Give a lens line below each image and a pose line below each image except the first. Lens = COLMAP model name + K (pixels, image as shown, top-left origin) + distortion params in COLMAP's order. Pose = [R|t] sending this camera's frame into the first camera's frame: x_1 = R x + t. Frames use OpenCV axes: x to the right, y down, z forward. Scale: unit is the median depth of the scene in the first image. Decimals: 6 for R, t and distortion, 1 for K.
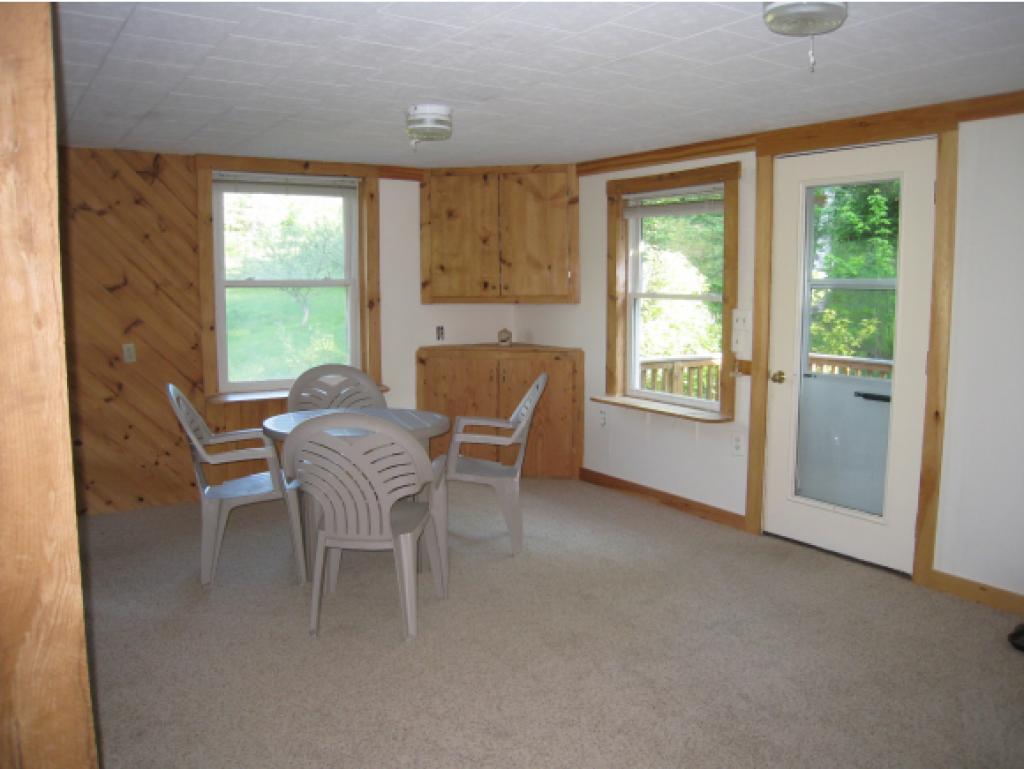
lens RADIAL K [[850.4, 0, 517.9], [0, 850.4, 382.3], [0, 0, 1]] dist [-0.139344, 0.078272]
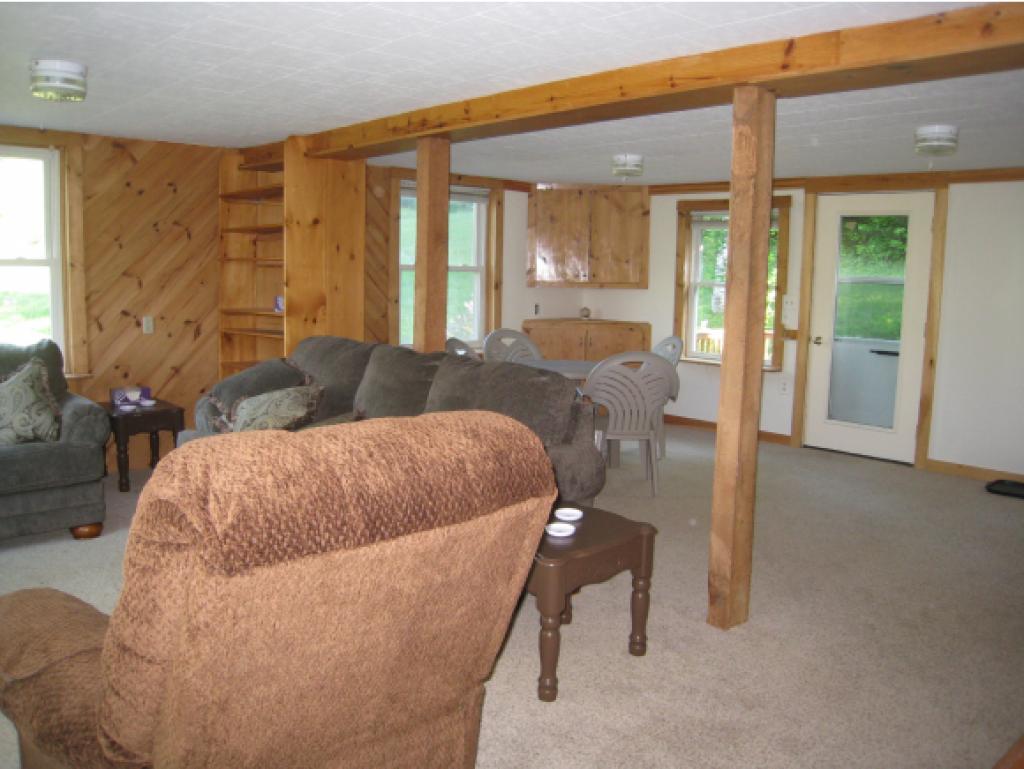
lens RADIAL K [[850.4, 0, 505.8], [0, 850.4, 380.9], [0, 0, 1]] dist [-0.139344, 0.078272]
pose [[0.983277, -0.000376, 0.182118, -0.418439], [-0.001976, 0.999917, 0.012733, 0.038881], [-0.182108, -0.012880, 0.983194, -0.303459]]
